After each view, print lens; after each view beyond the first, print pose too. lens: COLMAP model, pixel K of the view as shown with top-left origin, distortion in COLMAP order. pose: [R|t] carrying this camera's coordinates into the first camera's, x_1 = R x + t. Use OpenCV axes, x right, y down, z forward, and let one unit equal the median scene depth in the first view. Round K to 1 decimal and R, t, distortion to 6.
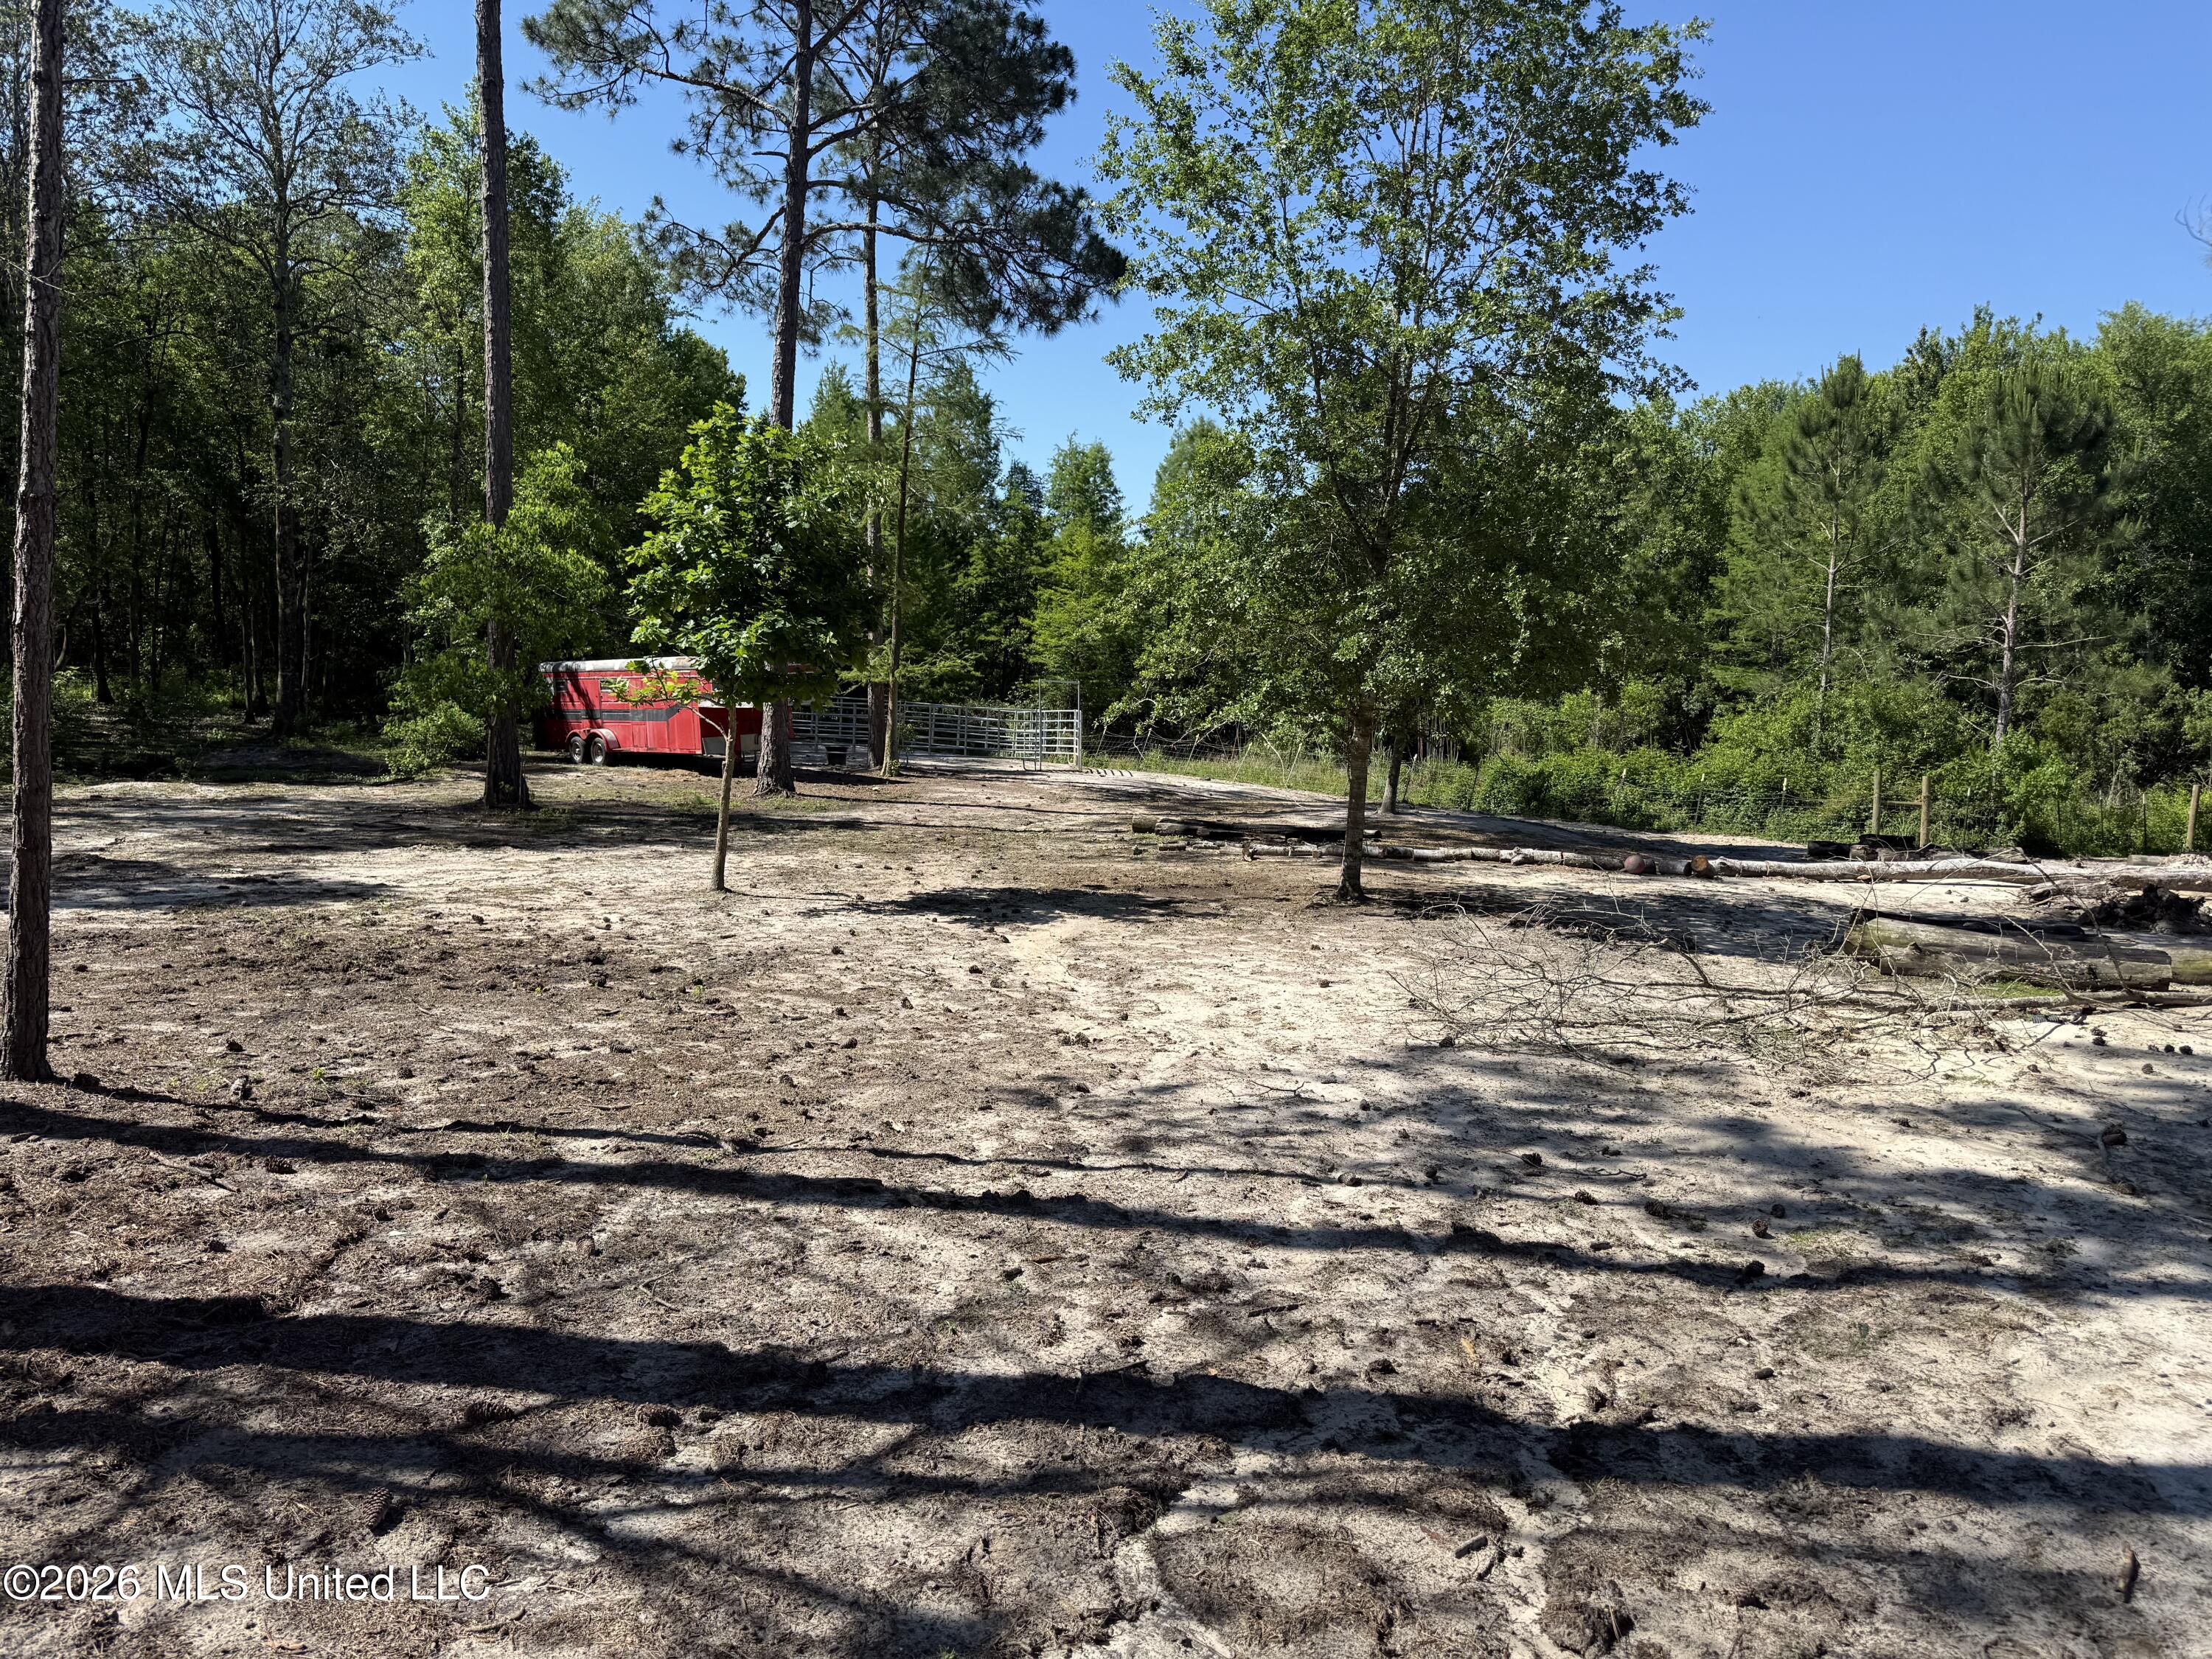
lens RADIAL K [[1525.0, 0, 1106.0], [0, 1525.0, 829.5], [0, 0, 1]] dist [0.000666, -0.040193]
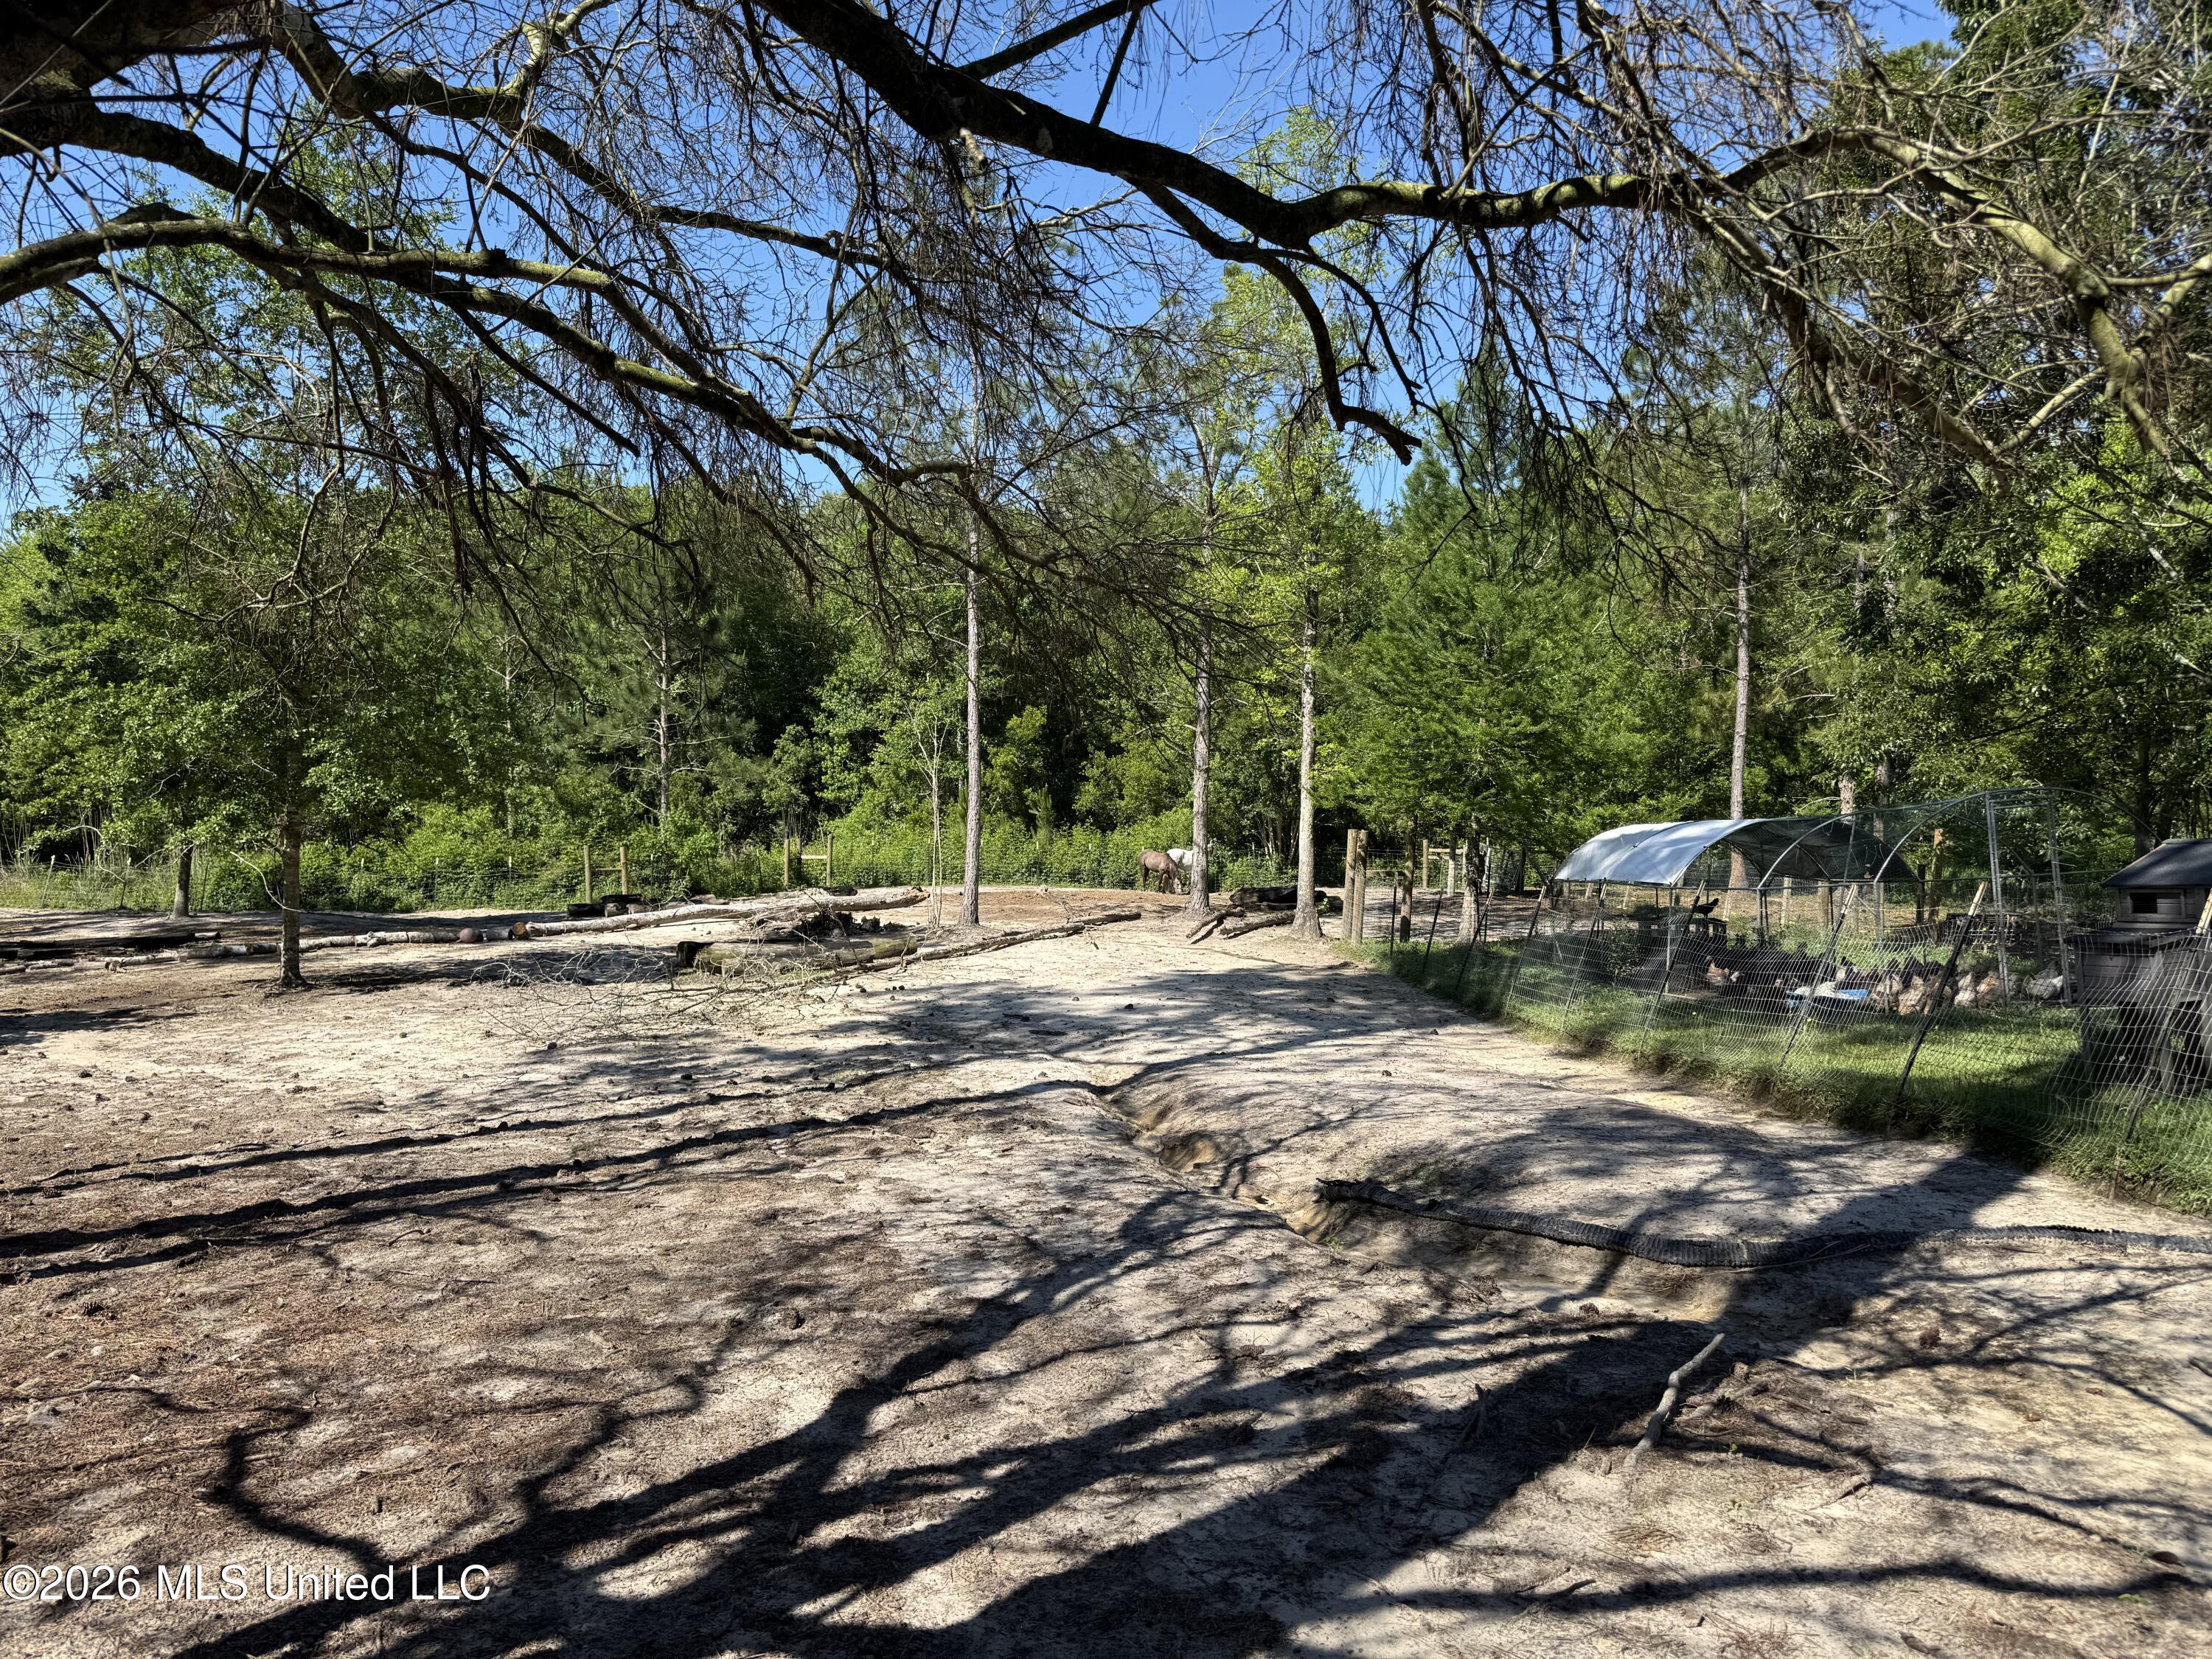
lens RADIAL K [[1525.0, 0, 1106.0], [0, 1525.0, 829.5], [0, 0, 1]] dist [0.000666, -0.040193]
pose [[0.638772, -0.059126, 0.767121, -0.267557], [0.096069, 0.995369, -0.003278, -0.009007], [-0.763375, 0.075790, 0.641494, -0.200952]]
